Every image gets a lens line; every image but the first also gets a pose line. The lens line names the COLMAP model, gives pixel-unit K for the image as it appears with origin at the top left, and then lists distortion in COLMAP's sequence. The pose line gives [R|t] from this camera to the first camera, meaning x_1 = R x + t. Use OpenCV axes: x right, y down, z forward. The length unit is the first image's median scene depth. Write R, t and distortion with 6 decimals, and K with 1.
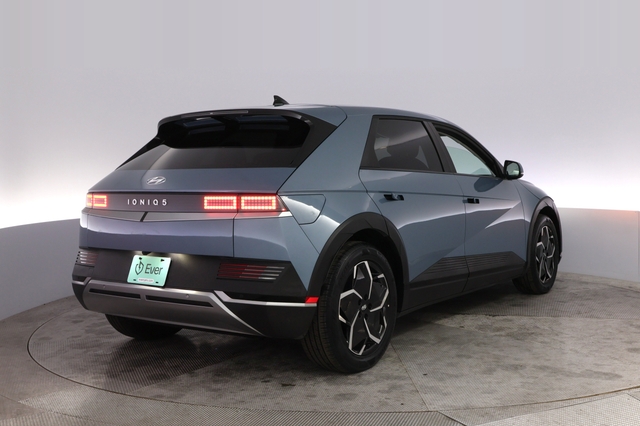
lens RADIAL K [[540.7, 0, 317.6], [0, 540.7, 213.0], [0, 0, 1]] dist [-0.042345, 0.010923]
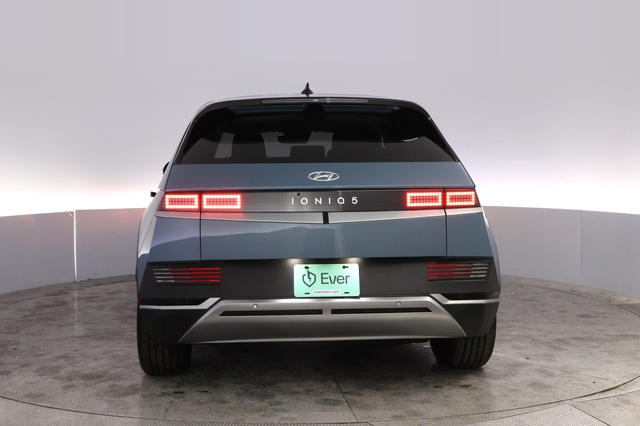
lens RADIAL K [[540.7, 0, 308.4], [0, 540.7, 215.9], [0, 0, 1]] dist [-0.042345, 0.010923]
pose [[0.928358, -0.038370, 0.369701, -0.565843], [0.033708, 0.999250, 0.019064, -0.011781], [-0.370155, -0.005237, 0.928955, 0.175995]]
